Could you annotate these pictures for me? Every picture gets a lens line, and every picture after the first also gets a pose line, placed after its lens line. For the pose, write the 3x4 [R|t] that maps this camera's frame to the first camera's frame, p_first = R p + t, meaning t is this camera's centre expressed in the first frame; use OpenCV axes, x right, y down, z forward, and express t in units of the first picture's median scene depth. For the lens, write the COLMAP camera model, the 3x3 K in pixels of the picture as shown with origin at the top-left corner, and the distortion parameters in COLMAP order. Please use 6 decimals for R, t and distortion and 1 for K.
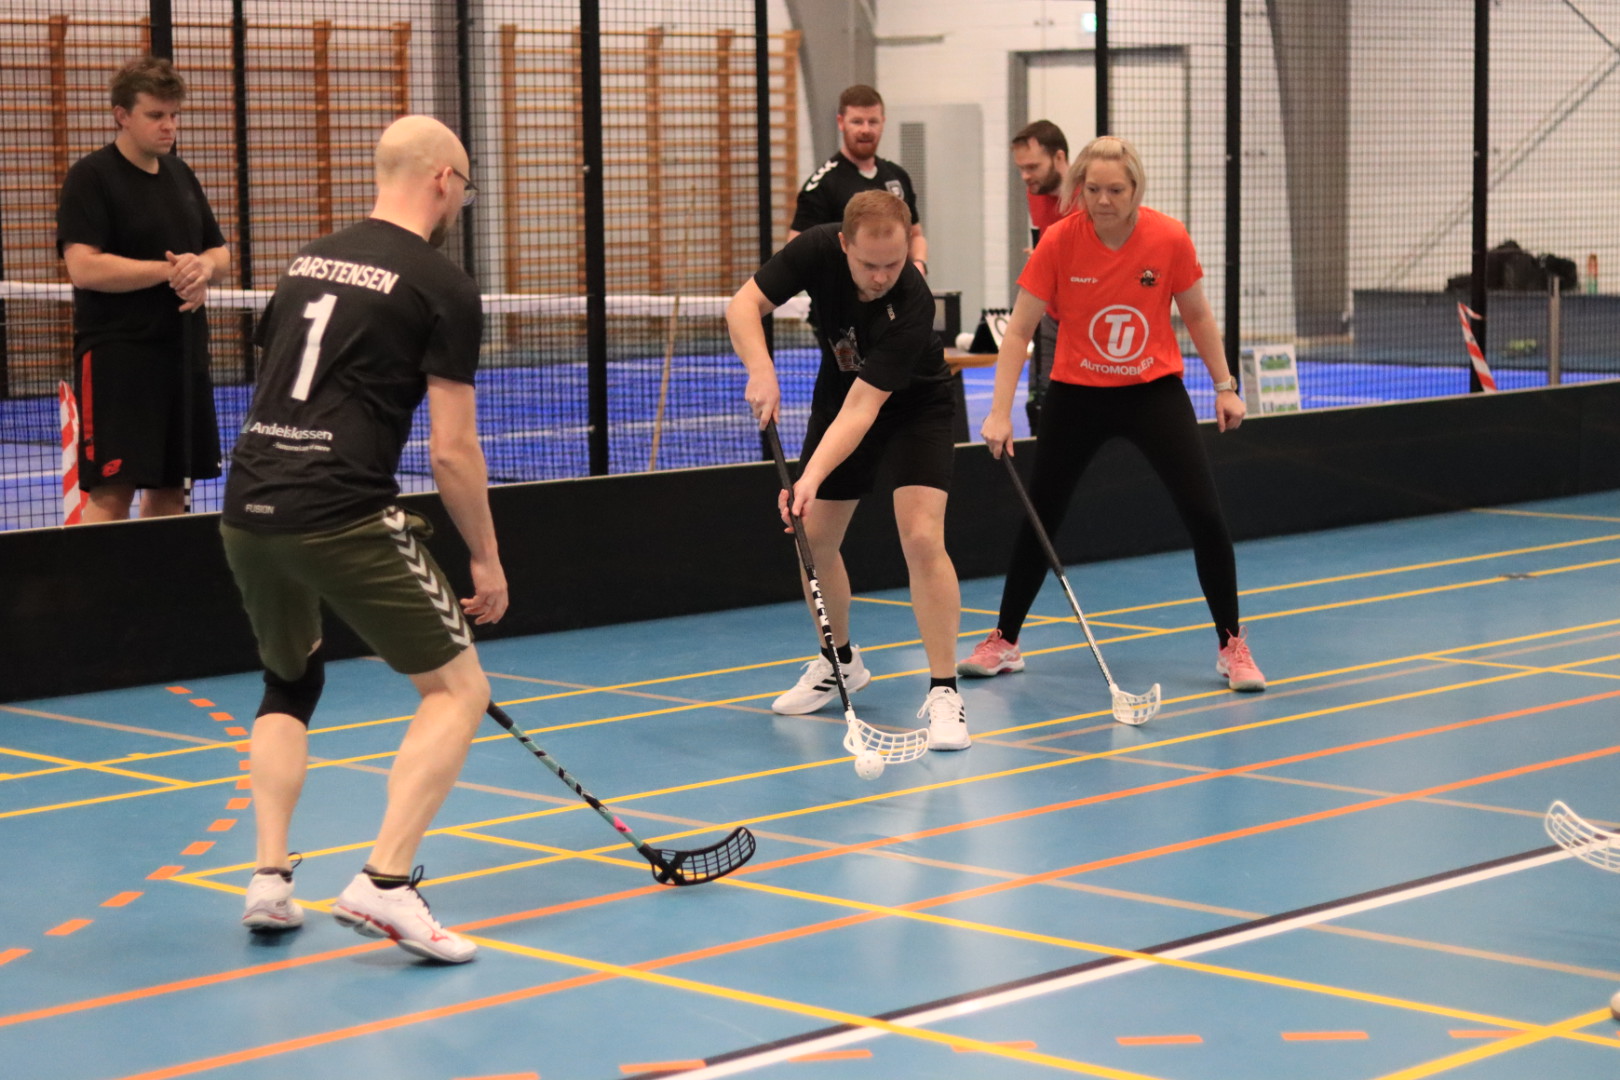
lens RADIAL K [[3776.6, 0, 810.0], [0, 3776.6, 540.0], [0, 0, 1]] dist [0.009243, -0.431928]
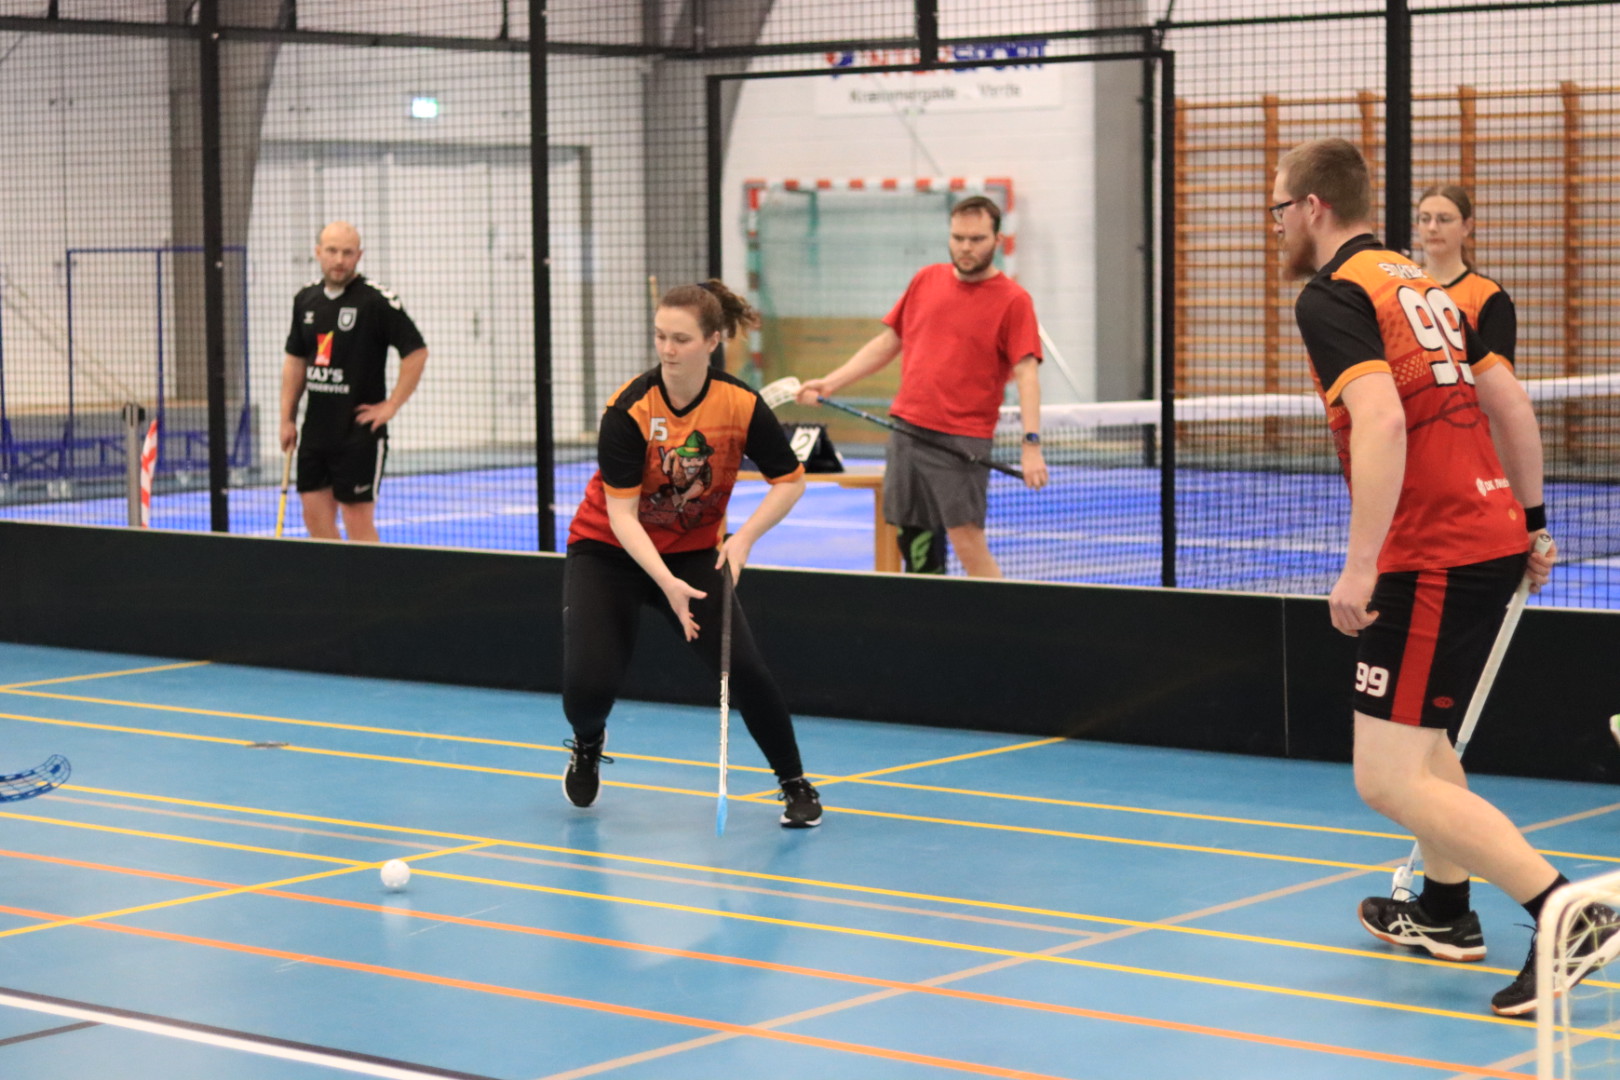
lens RADIAL K [[3776.6, 0, 810.0], [0, 3776.6, 540.0], [0, 0, 1]] dist [0.009243, -0.431928]
pose [[0.079722, 0.088003, -0.992925, 0.435392], [-0.089178, 0.992731, 0.080825, -0.049025], [0.992820, 0.082103, 0.086990, 0.428059]]
